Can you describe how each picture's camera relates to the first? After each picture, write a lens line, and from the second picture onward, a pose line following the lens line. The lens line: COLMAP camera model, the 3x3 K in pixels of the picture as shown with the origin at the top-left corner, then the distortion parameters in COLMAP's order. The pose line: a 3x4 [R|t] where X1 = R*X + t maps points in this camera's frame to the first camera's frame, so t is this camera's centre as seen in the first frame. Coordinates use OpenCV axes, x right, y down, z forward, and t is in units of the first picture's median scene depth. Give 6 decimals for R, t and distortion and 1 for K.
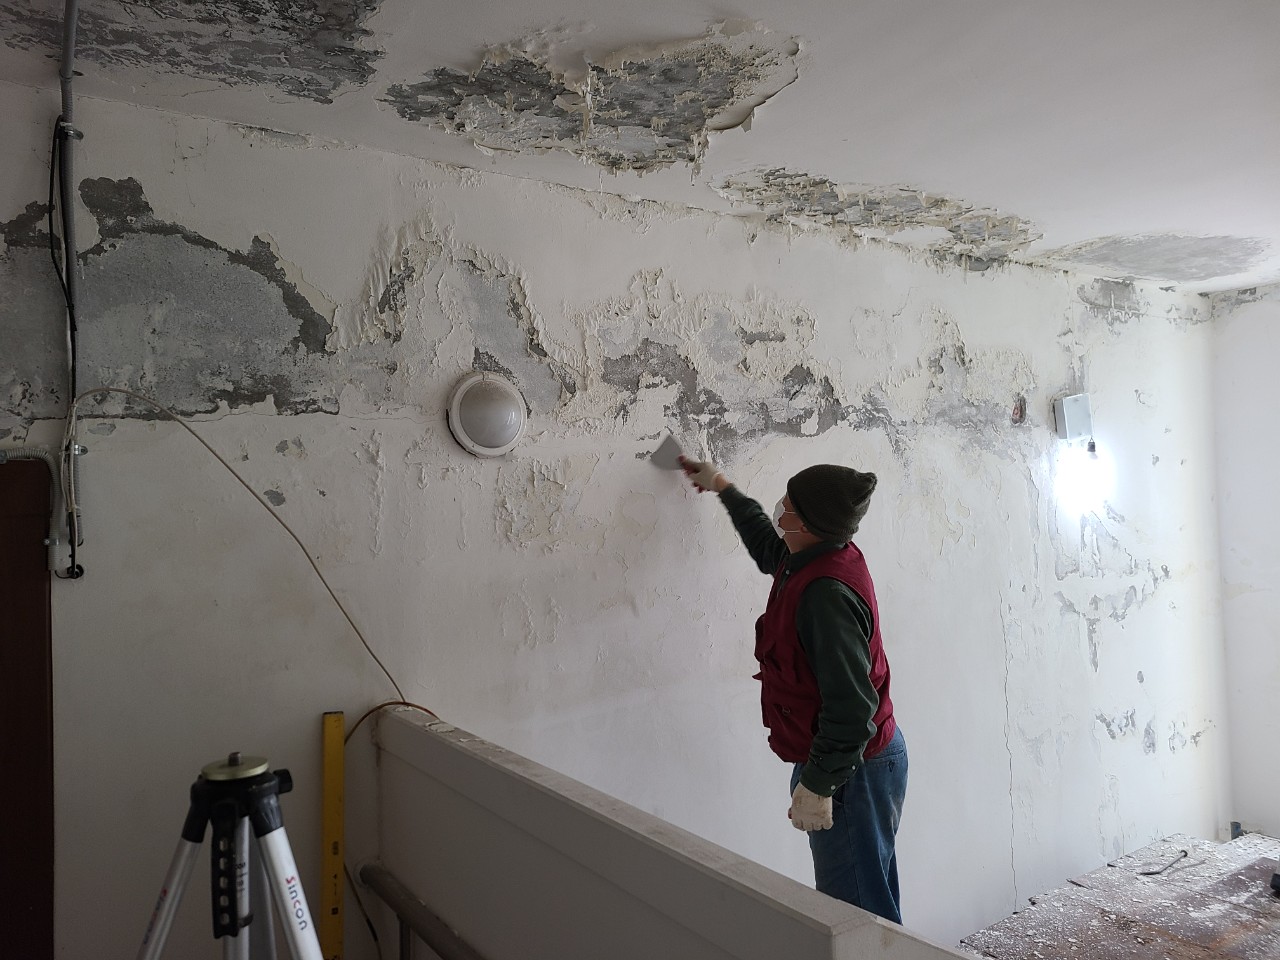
lens RADIAL K [[986.7, 0, 630.0], [0, 986.7, 488.2], [0, 0, 1]] dist [0.063707, -0.044810]
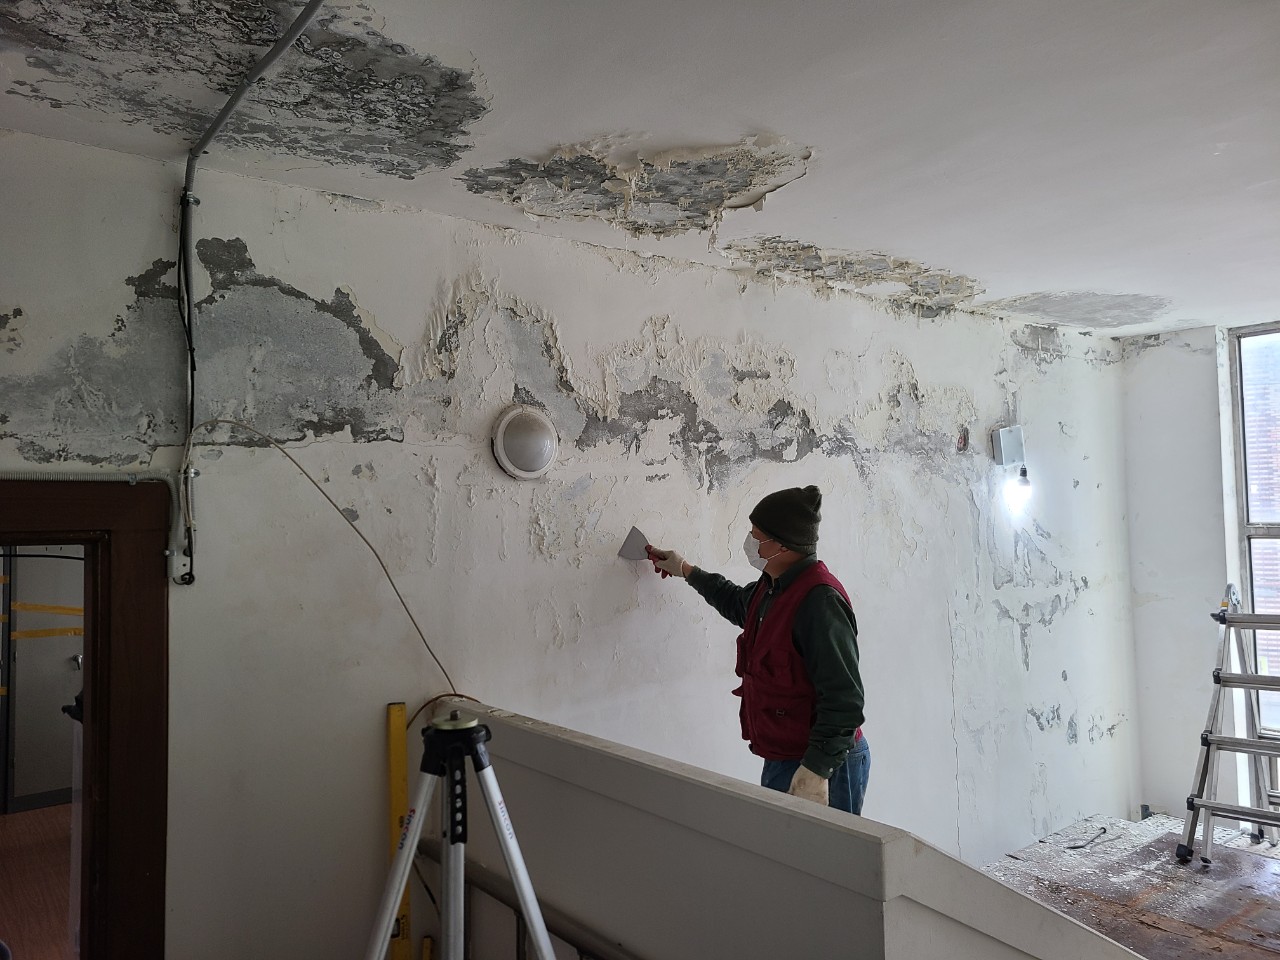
lens RADIAL K [[973.3, 0, 646.8], [0, 973.3, 474.1], [0, 0, 1]] dist [0.063153, -0.046738]
pose [[0.996664, 0.011410, 0.080816, -0.097026], [-0.009273, 0.999599, -0.026763, -0.009113], [-0.081089, 0.025924, 0.996370, -0.138619]]
